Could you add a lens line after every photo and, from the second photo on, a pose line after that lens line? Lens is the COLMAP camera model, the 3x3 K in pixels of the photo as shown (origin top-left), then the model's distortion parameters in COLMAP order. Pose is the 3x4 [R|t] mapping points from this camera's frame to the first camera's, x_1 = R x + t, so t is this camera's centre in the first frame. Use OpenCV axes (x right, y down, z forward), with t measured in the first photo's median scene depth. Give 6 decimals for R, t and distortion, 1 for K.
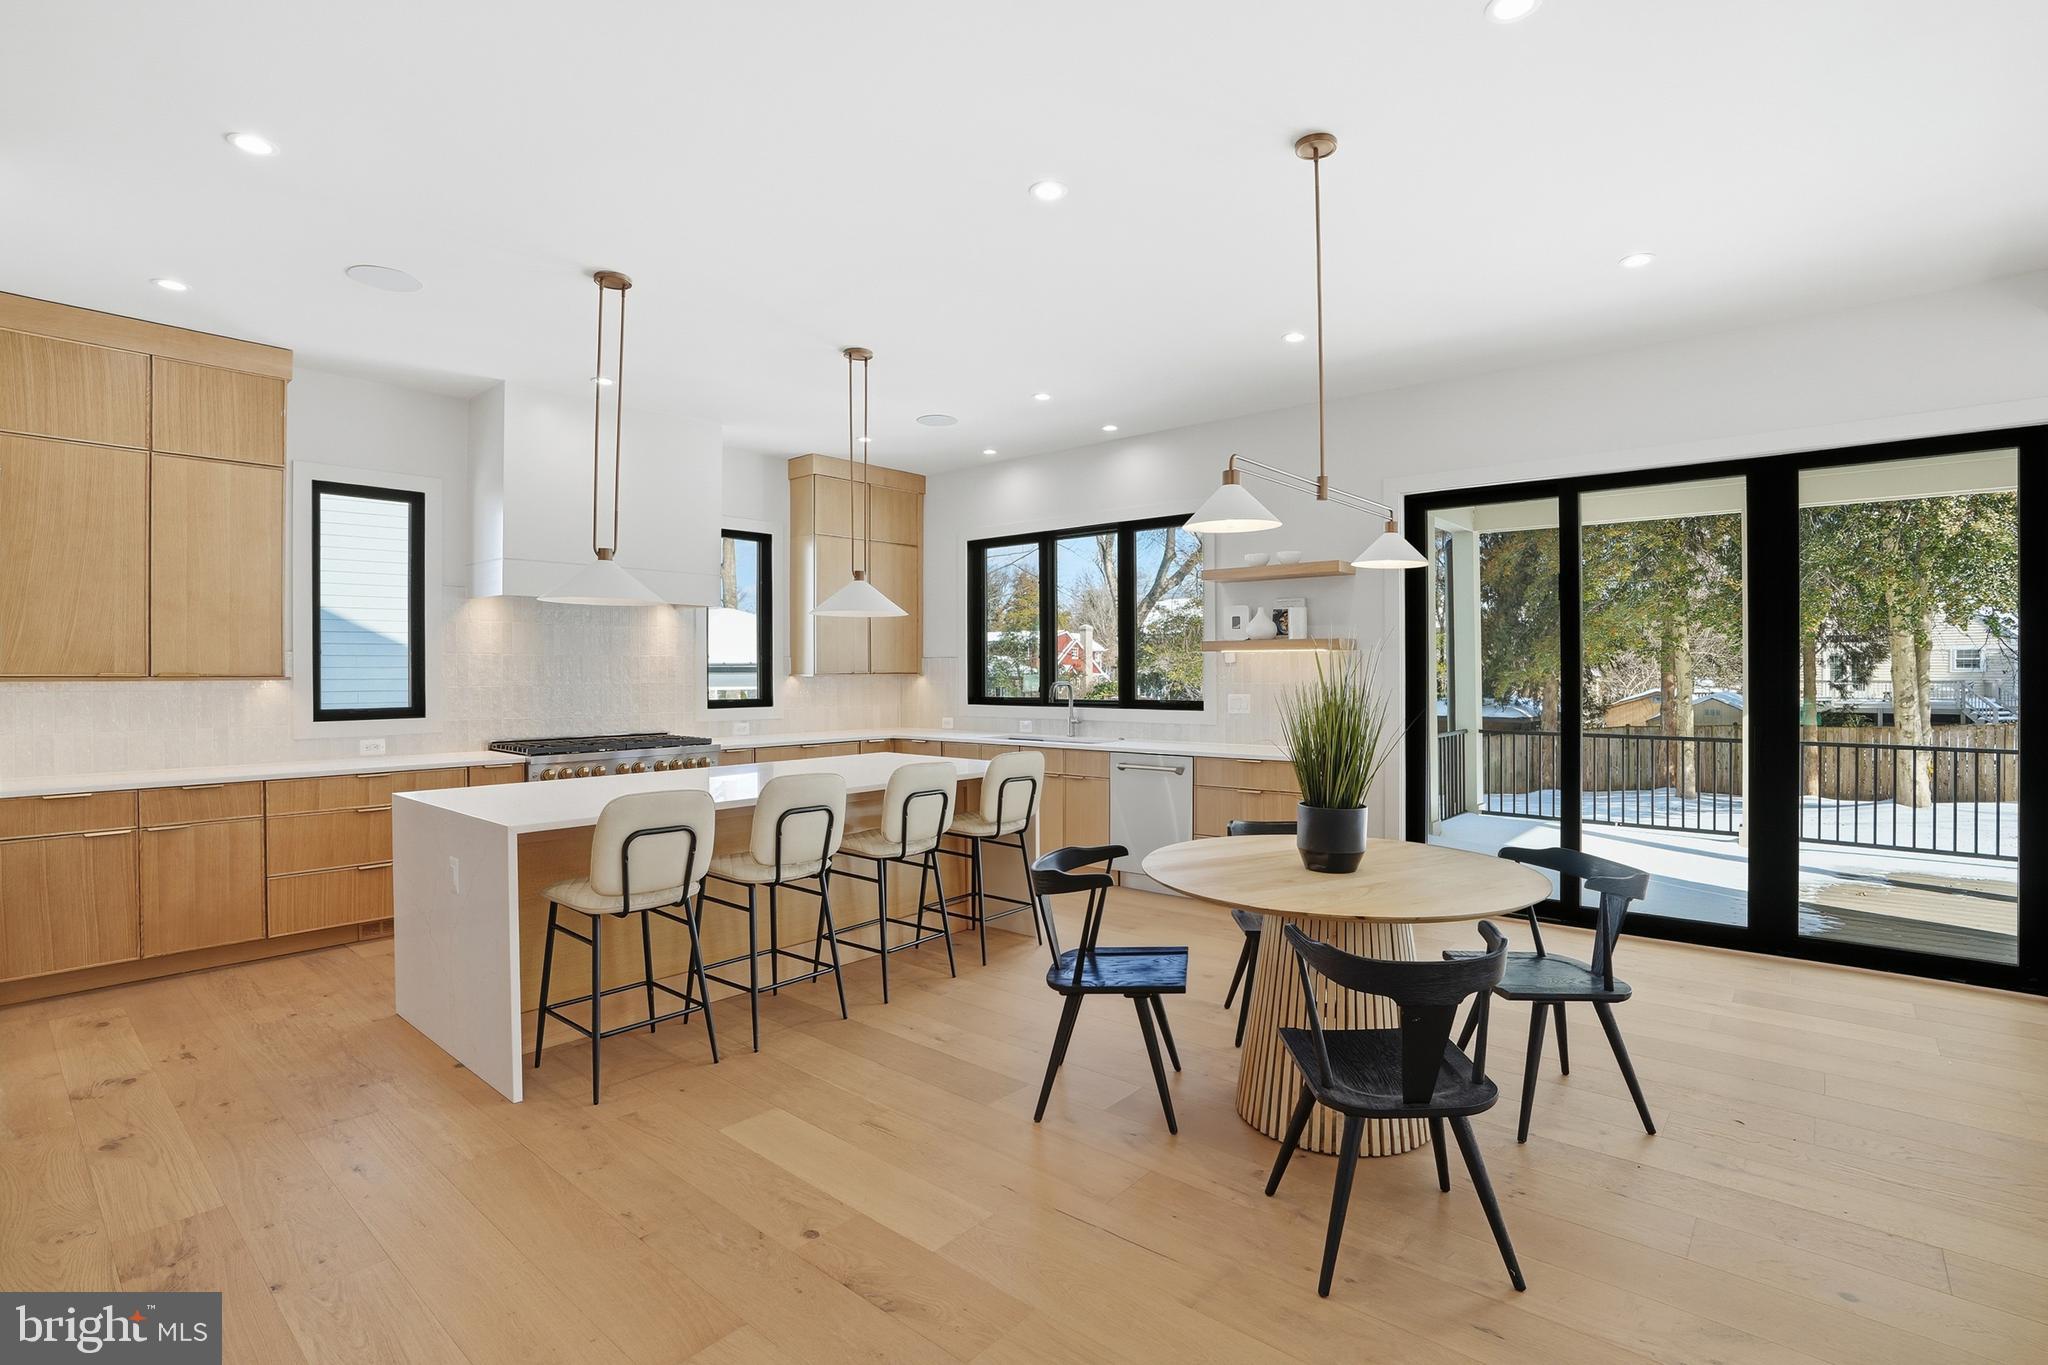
lens RADIAL K [[958.3, 0, 1035.6], [0, 958.3, 669.9], [0, 0, 1]] dist [-0.074809, 0.027525]
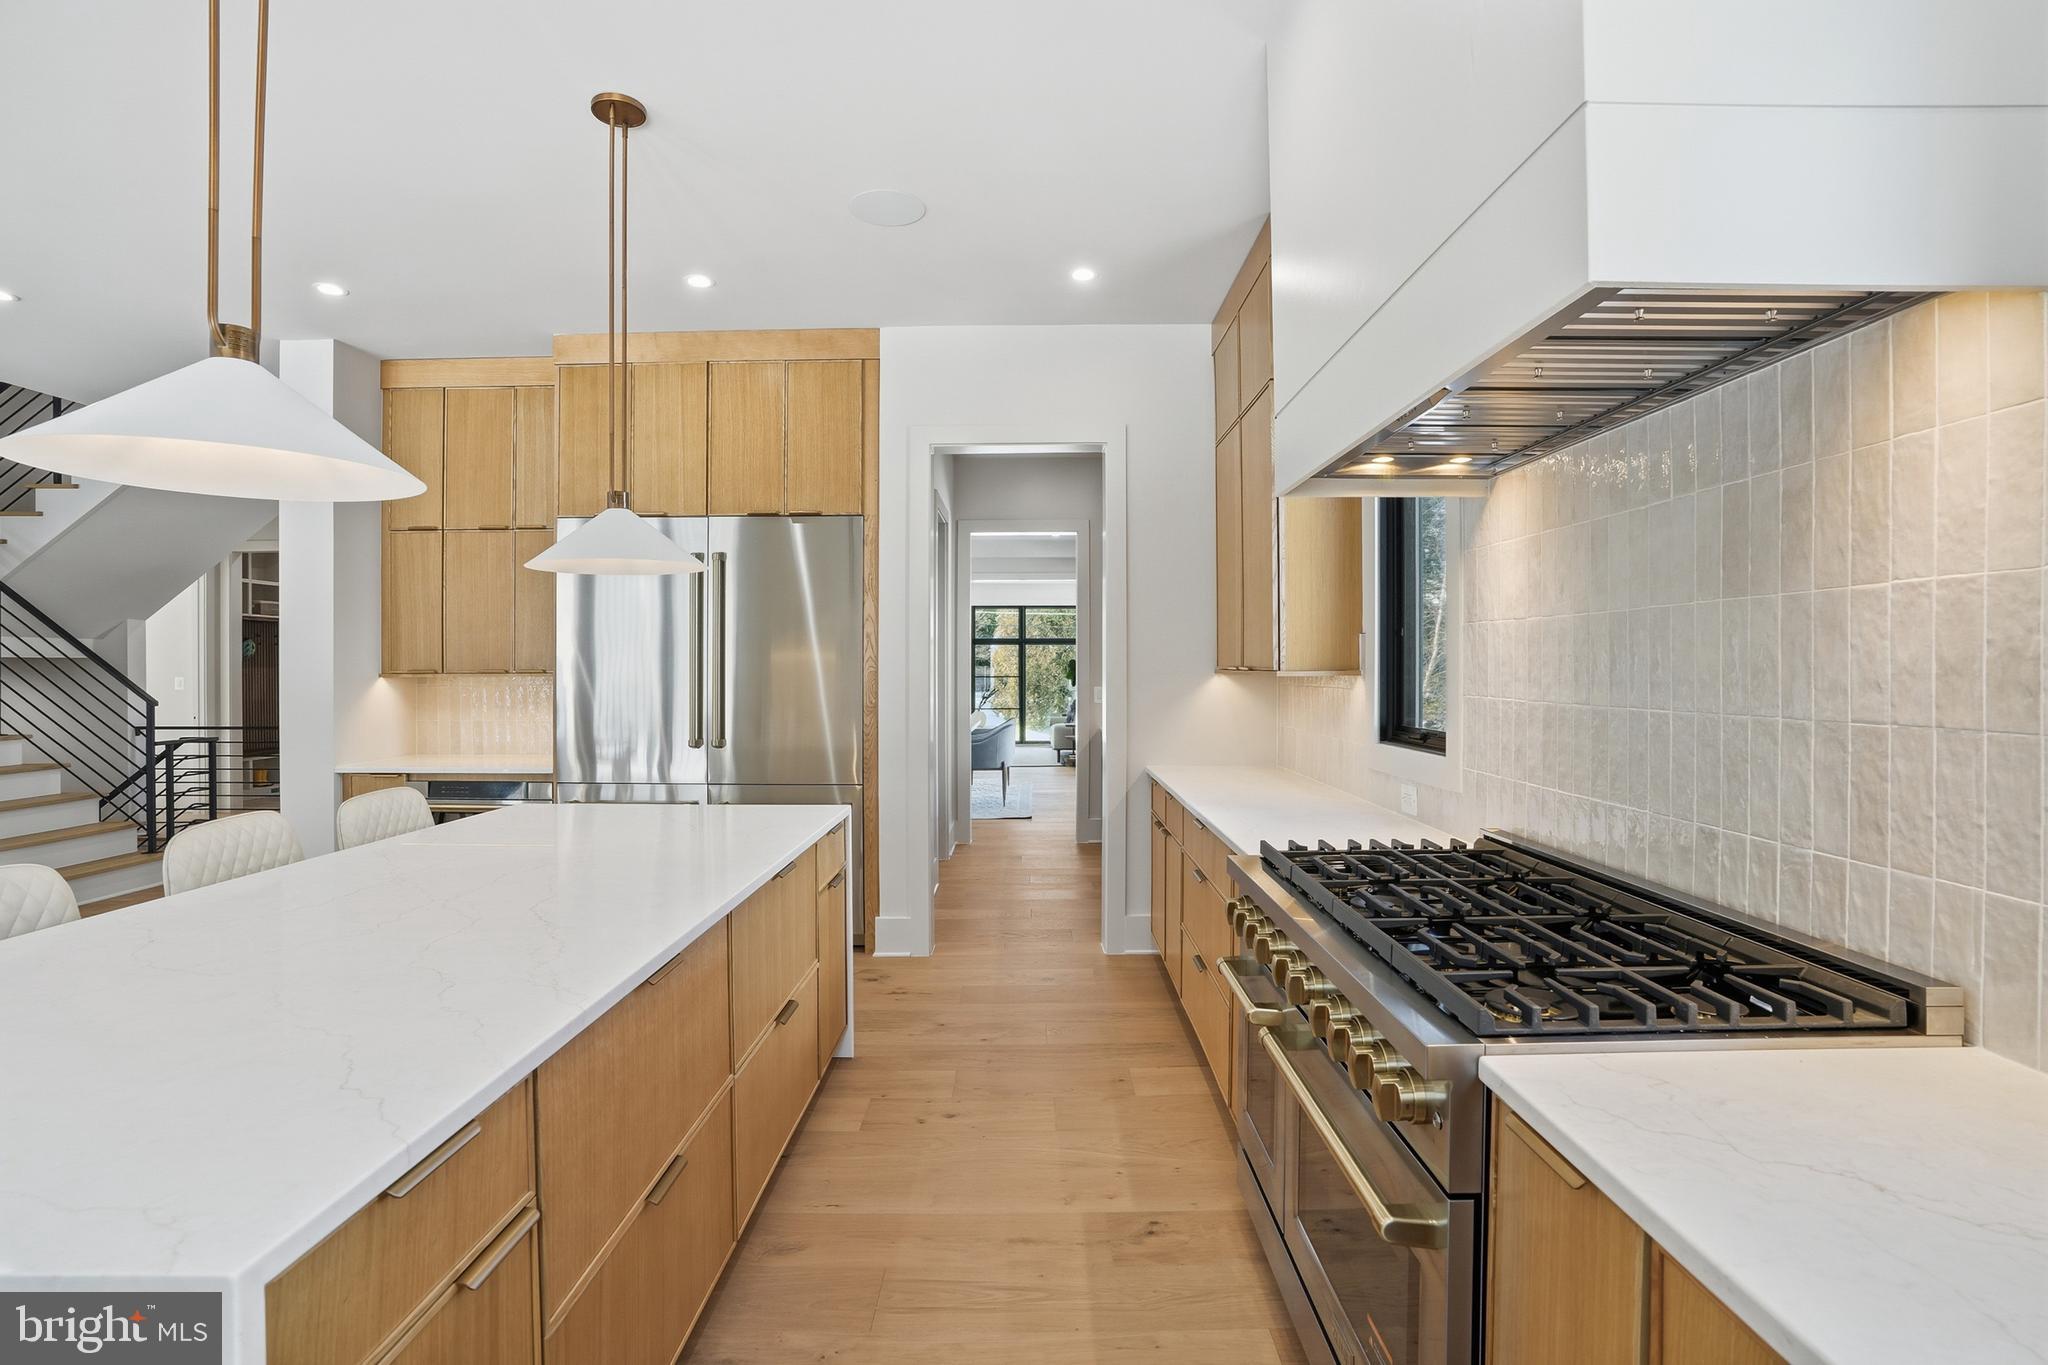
lens RADIAL K [[958.3, 0, 1035.6], [0, 958.3, 669.9], [0, 0, 1]] dist [-0.074809, 0.027525]
pose [[-0.764599, 0.004314, -0.644492, -0.214624], [0.004167, 0.999990, 0.001750, 0.003546], [0.644493, -0.001347, -0.764609, 1.579942]]
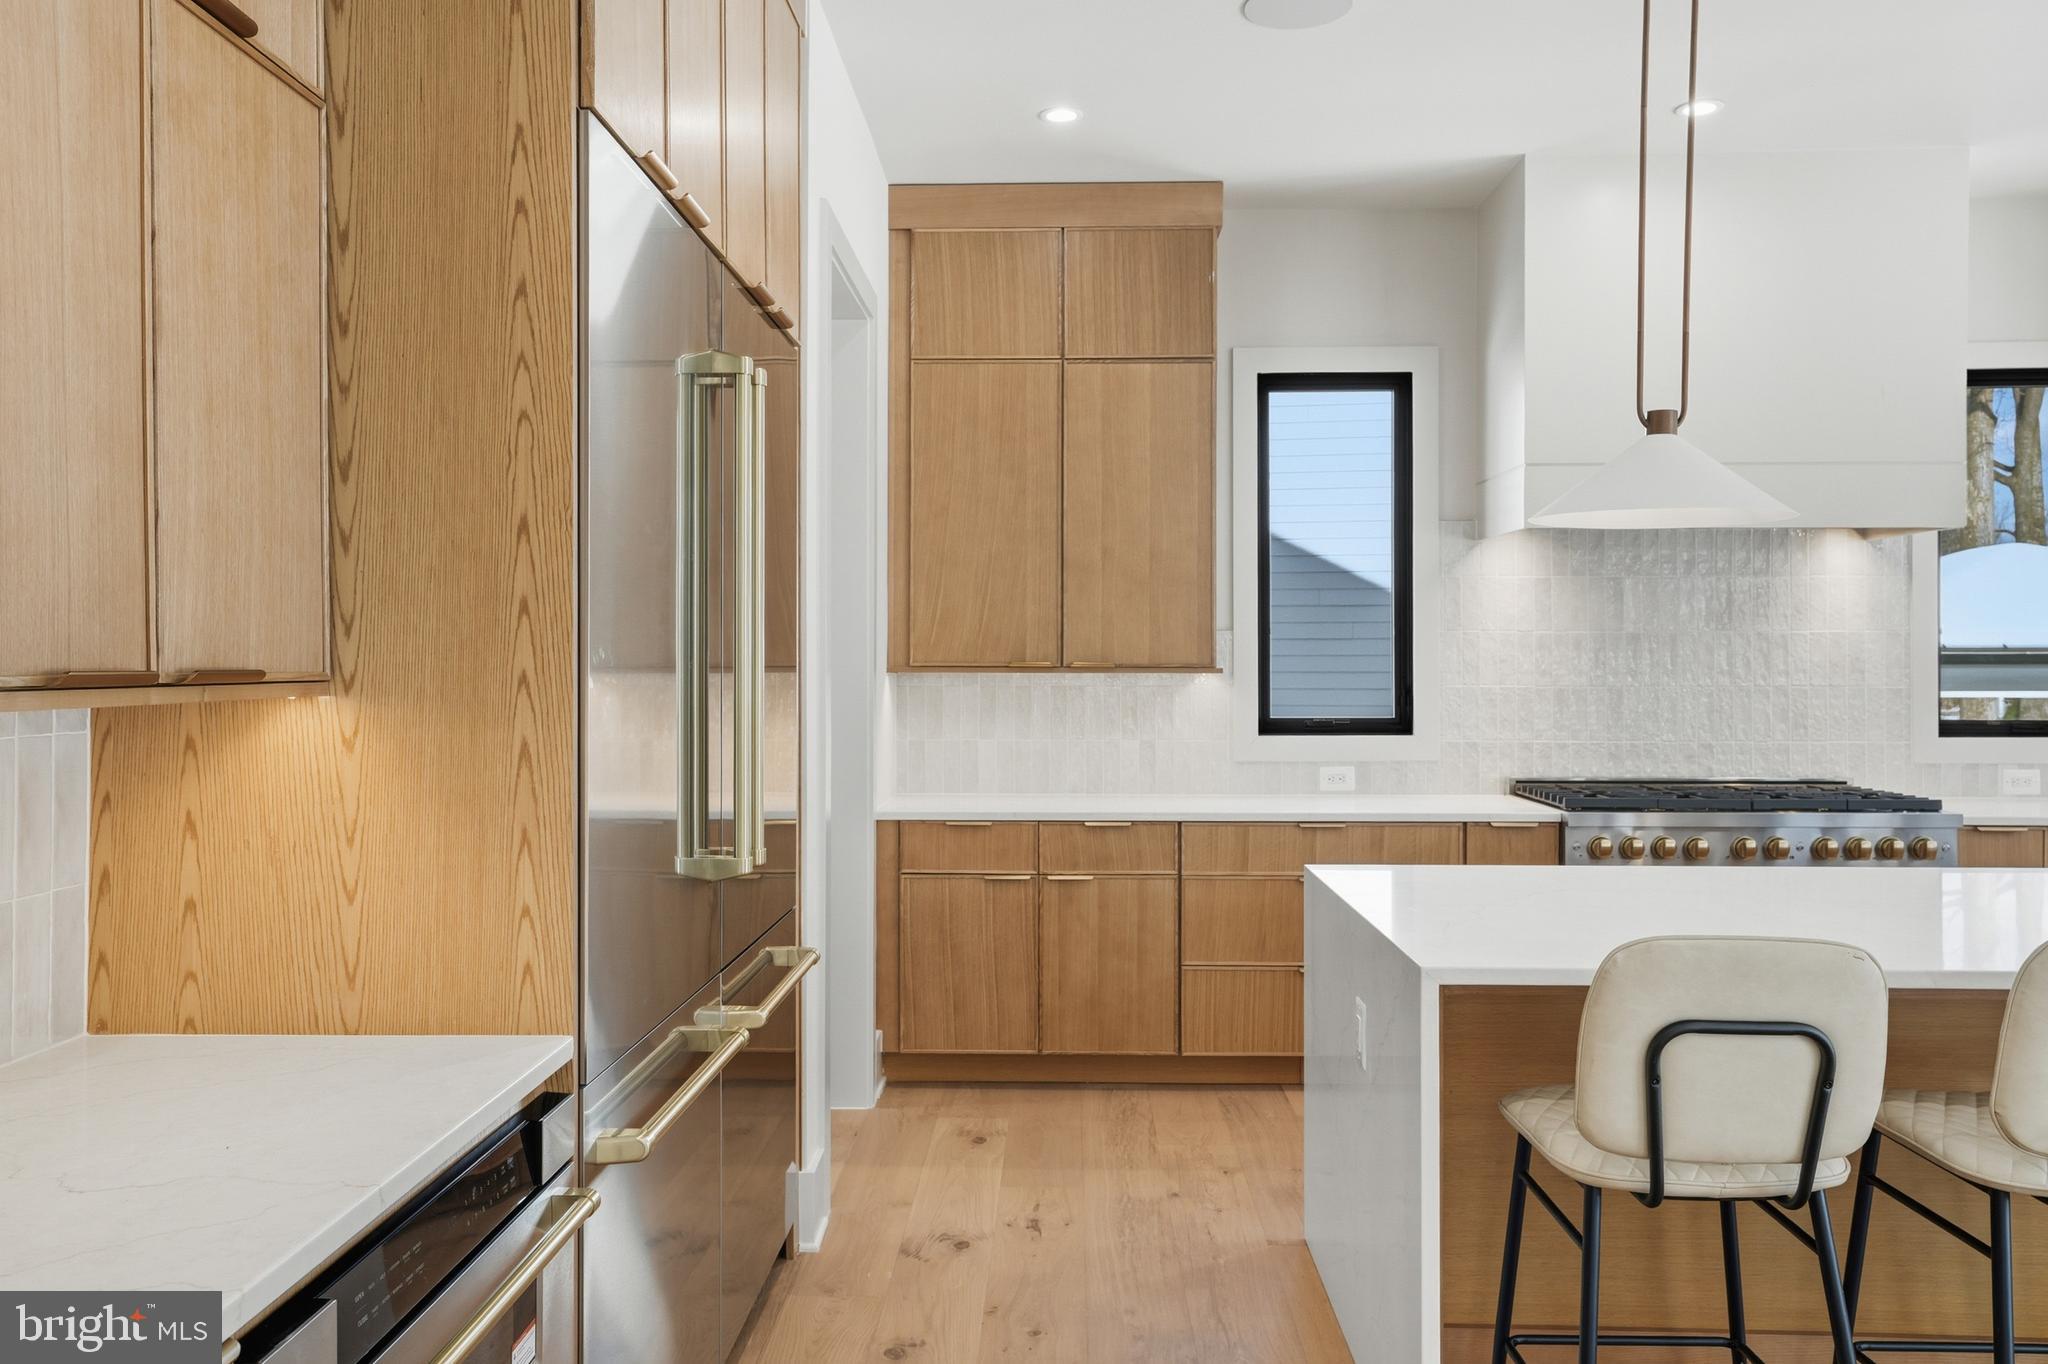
lens RADIAL K [[1496.7, 0, 1030.1], [0, 1496.7, 657.8], [0, 0, 1]] dist [-0.010679, 0.039444]
pose [[0.621437, -0.000726, -0.783464, -0.045457], [-0.000838, 0.999998, -0.001591, 0.001845], [0.783463, 0.001646, 0.621436, 0.234786]]
